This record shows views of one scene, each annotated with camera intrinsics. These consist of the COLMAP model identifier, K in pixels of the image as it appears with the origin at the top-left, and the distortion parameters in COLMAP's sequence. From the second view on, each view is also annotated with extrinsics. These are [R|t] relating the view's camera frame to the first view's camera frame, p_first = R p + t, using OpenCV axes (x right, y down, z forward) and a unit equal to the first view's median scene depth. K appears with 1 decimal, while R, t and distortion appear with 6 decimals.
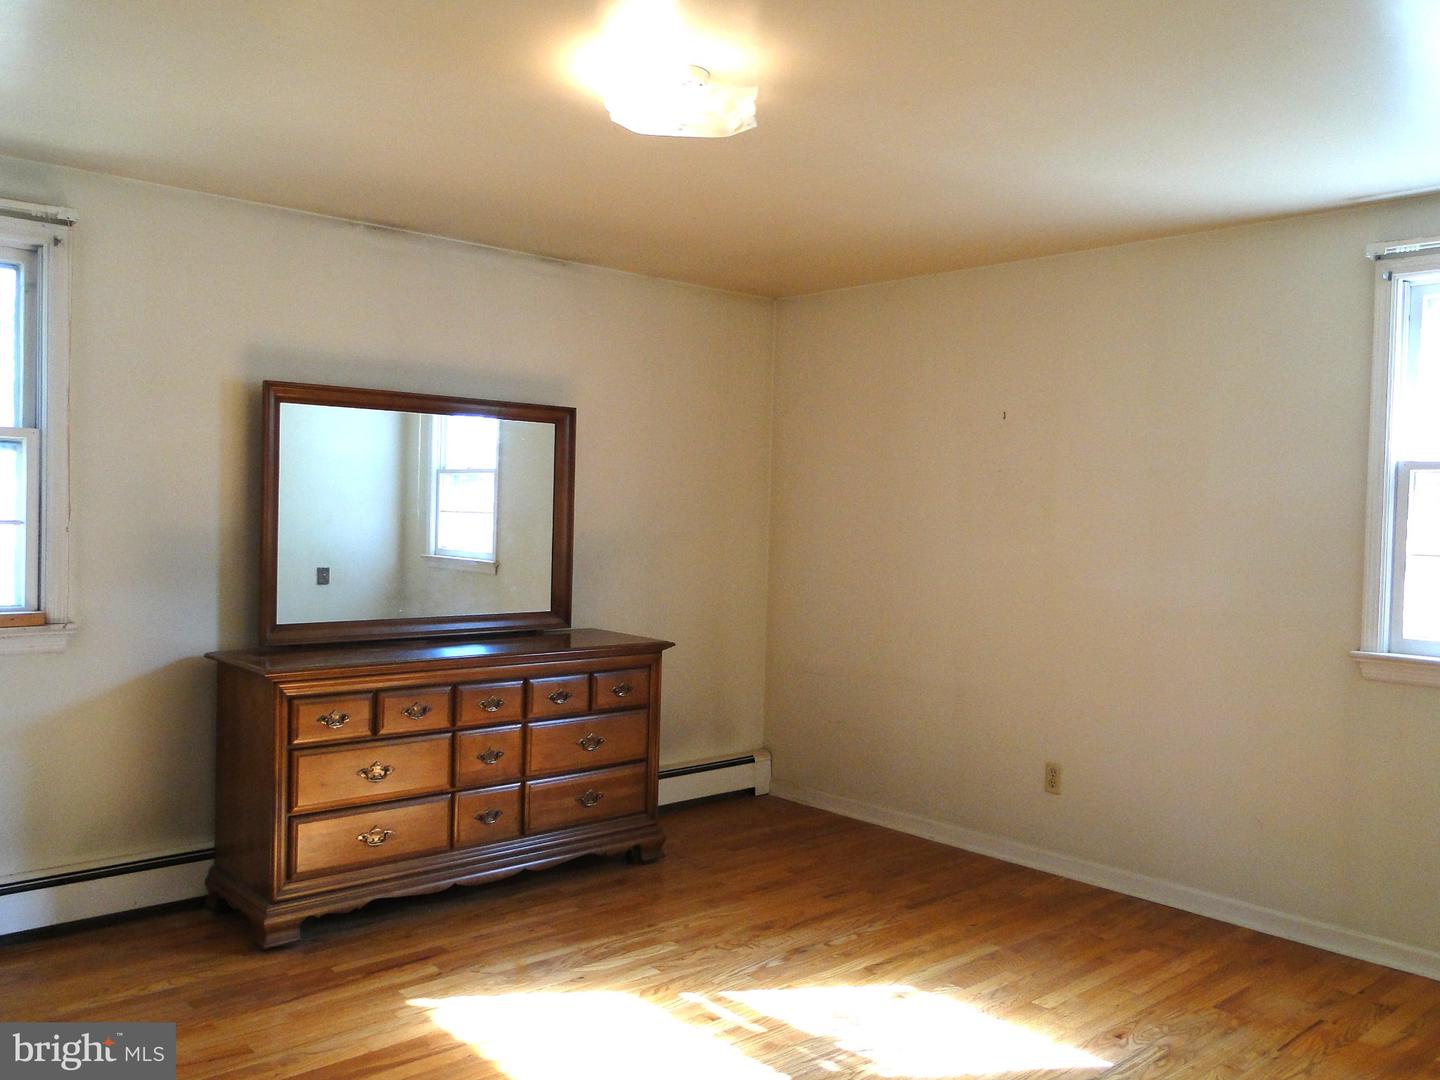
lens RADIAL K [[1205.3, 0, 727.3], [0, 1205.3, 530.8], [0, 0, 1]] dist [0.000958, -0.012481]
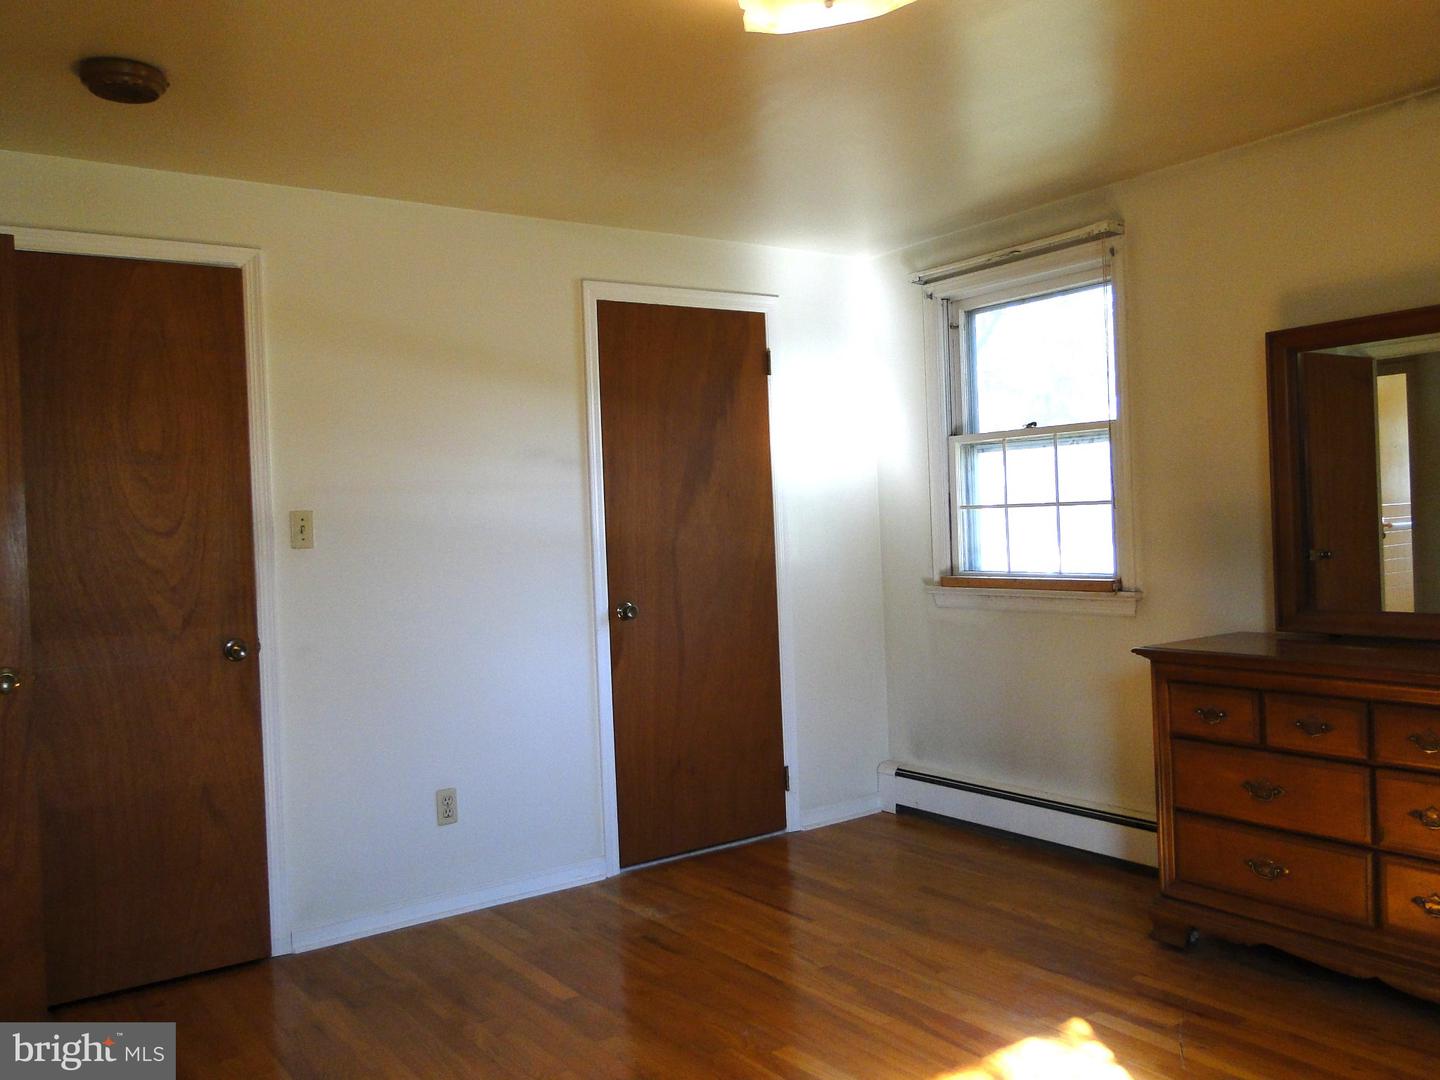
lens RADIAL K [[1205.3, 0, 727.3], [0, 1205.3, 530.8], [0, 0, 1]] dist [0.000958, -0.012481]
pose [[-0.134002, -0.012652, -0.990900, 0.614730], [0.012983, 0.999810, -0.014522, 0.033118], [0.990896, -0.014811, -0.133813, 0.802130]]
